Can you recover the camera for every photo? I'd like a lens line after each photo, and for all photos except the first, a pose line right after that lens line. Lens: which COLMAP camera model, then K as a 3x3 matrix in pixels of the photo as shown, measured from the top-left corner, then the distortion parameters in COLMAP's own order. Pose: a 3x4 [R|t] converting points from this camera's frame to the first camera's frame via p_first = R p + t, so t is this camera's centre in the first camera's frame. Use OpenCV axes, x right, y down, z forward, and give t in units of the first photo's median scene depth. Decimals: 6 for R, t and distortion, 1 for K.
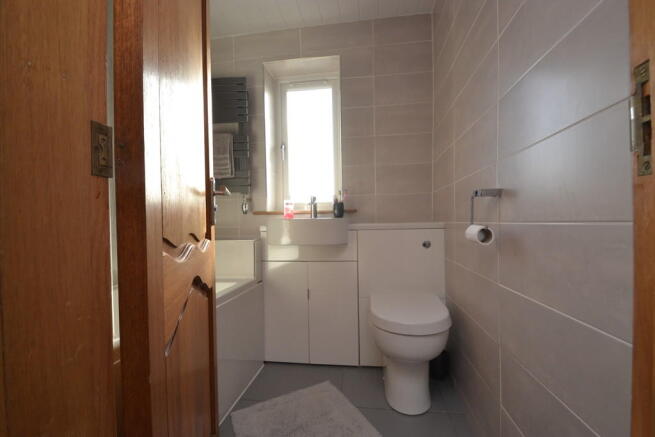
lens RADIAL K [[292.9, 0, 334.6], [0, 292.9, 224.3], [0, 0, 1]] dist [0.024318, -0.022539]
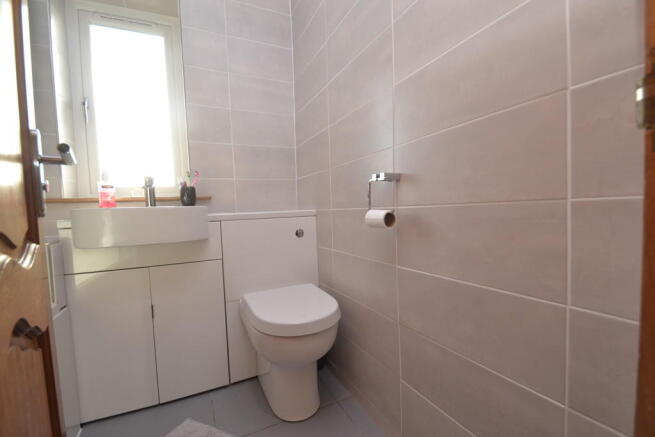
lens RADIAL K [[292.9, 0, 334.6], [0, 292.9, 224.3], [0, 0, 1]] dist [0.024318, -0.022539]
pose [[0.834108, -0.042806, 0.549937, -0.105267], [0.026053, 0.998929, 0.038239, 0.005608], [-0.550985, -0.017568, 0.834330, 0.145463]]
